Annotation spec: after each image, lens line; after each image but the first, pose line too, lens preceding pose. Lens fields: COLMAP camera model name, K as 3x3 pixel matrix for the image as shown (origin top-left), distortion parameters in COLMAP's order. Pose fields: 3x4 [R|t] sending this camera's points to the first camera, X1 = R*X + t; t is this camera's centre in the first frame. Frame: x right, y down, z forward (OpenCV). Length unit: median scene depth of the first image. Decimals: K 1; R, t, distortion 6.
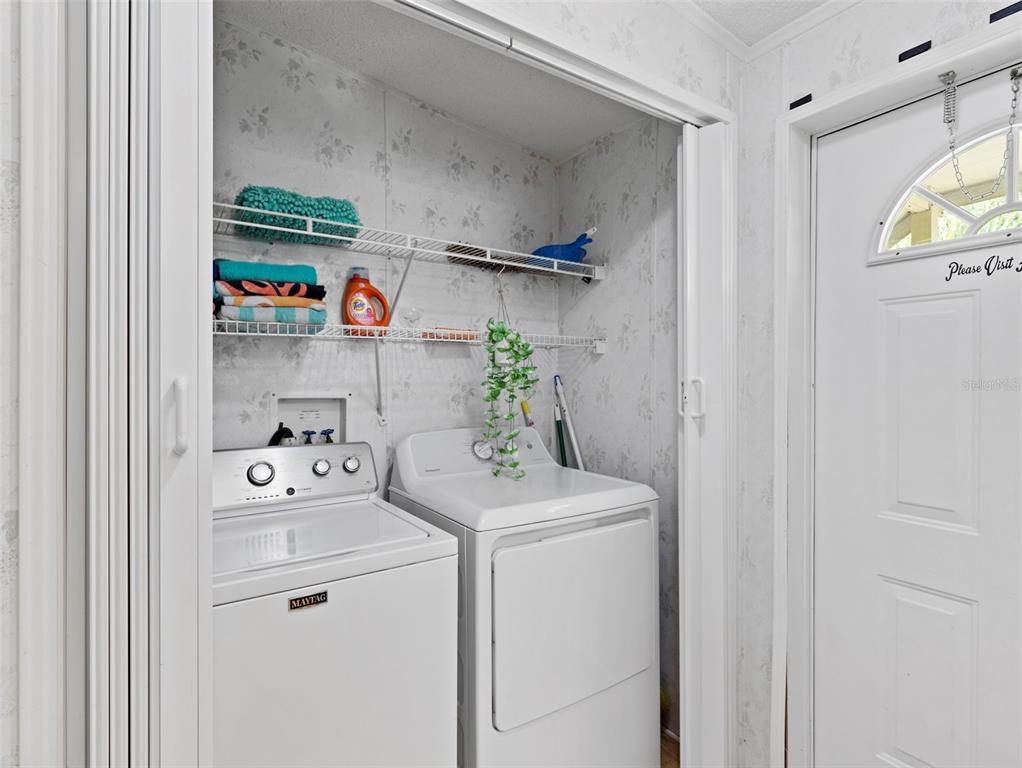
lens RADIAL K [[521.0, 0, 515.1], [0, 521.0, 389.3], [0, 0, 1]] dist [0.003059, 0.000483]
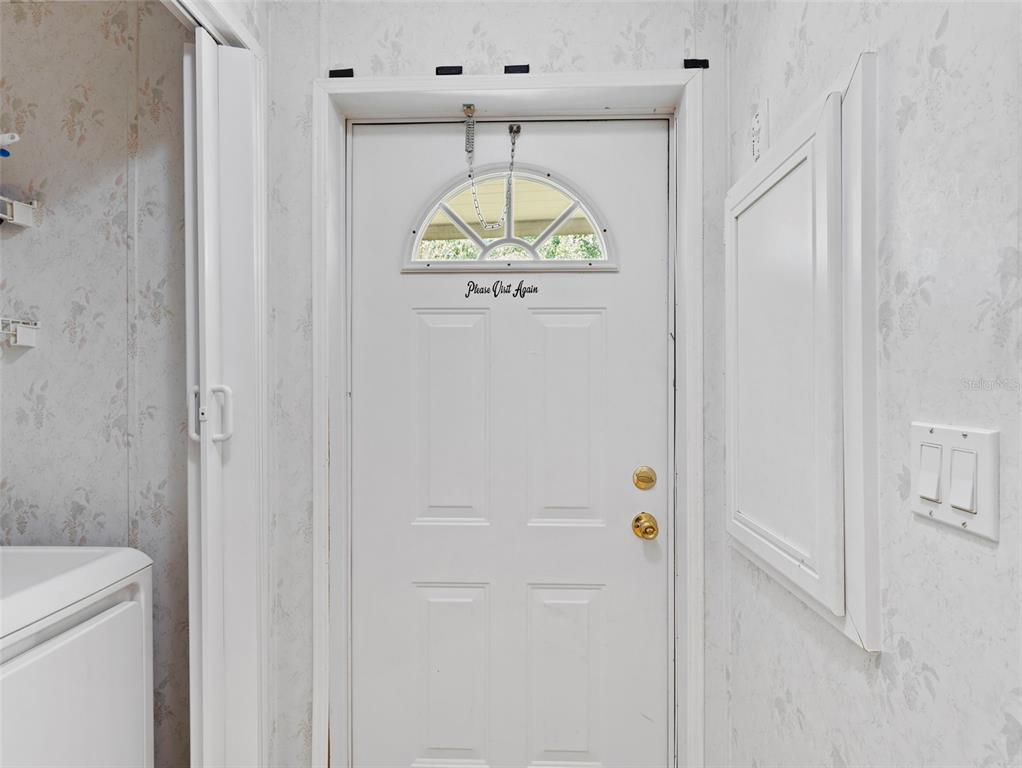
lens RADIAL K [[521.0, 0, 515.1], [0, 521.0, 389.3], [0, 0, 1]] dist [0.003059, 0.000483]
pose [[0.583989, -0.004088, 0.811751, 0.000283], [0.016706, 0.999836, -0.006983, -0.005064], [-0.811590, 0.017639, 0.583962, 0.239811]]
